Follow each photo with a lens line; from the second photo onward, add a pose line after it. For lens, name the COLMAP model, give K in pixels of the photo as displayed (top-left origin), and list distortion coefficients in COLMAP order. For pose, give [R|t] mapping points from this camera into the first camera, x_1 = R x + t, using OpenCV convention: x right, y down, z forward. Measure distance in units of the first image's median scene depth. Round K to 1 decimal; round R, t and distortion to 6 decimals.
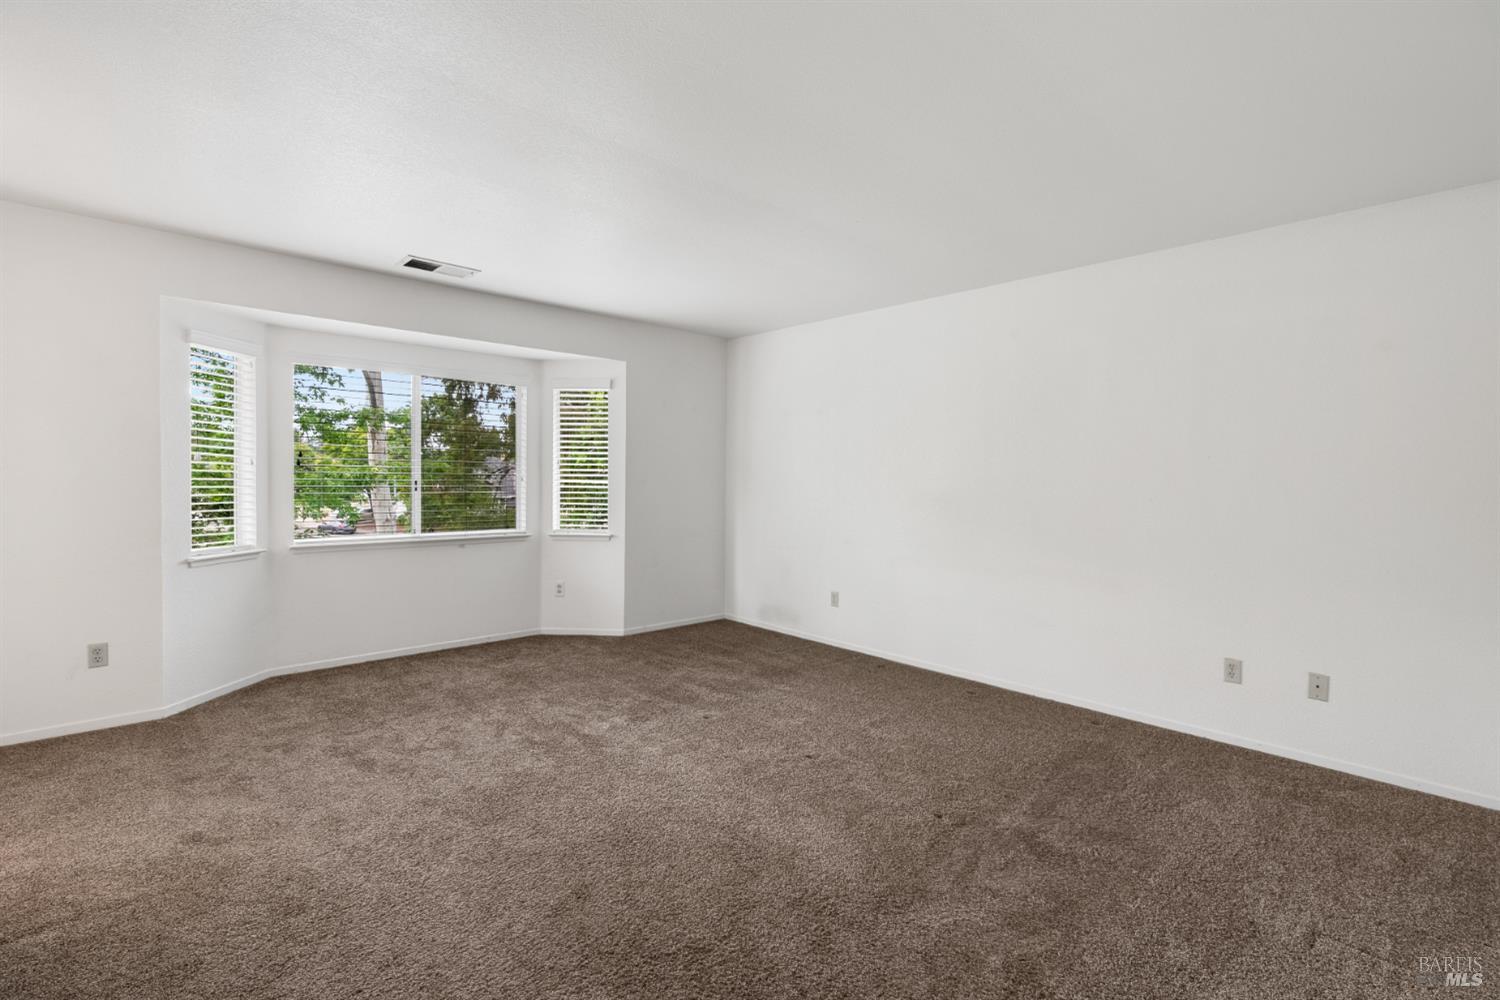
lens RADIAL K [[629.7, 0, 750.0], [0, 629.7, 500.0], [0, 0, 1]] dist [-0.001331, 0.004230]
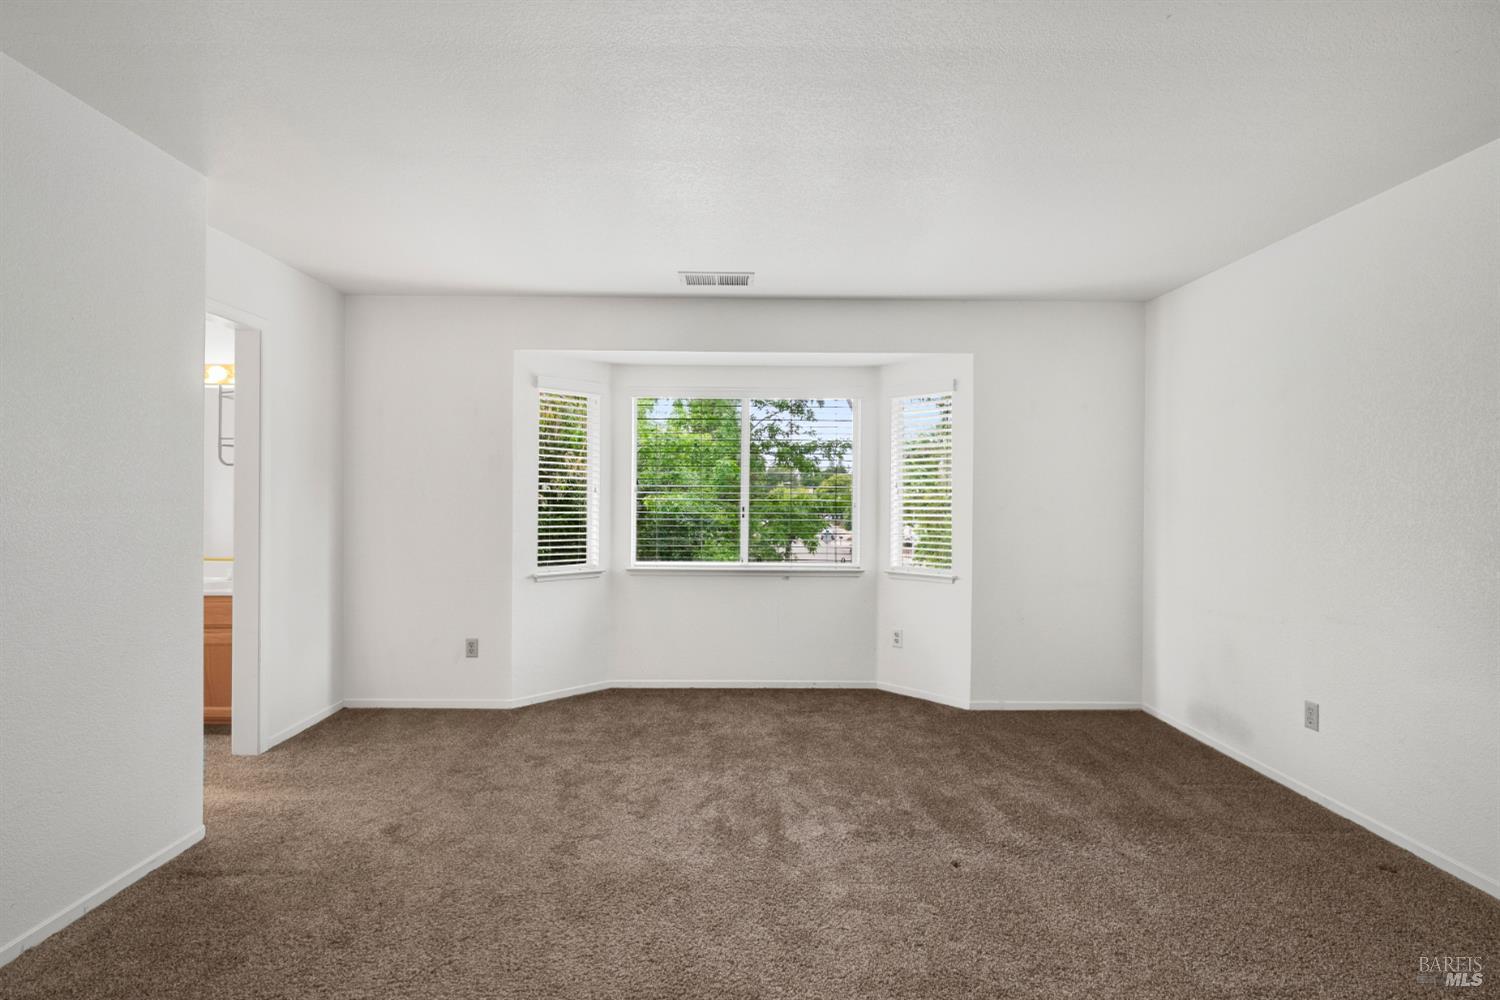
lens RADIAL K [[690.5, 0, 753.8], [0, 690.5, 506.3], [0, 0, 1]] dist [-0.003554, 0.000196]
pose [[0.760982, -0.000083, -0.648773, 0.210909], [-0.021796, 0.999432, -0.025693, -0.006348], [0.648406, 0.033693, 0.760548, 0.263473]]
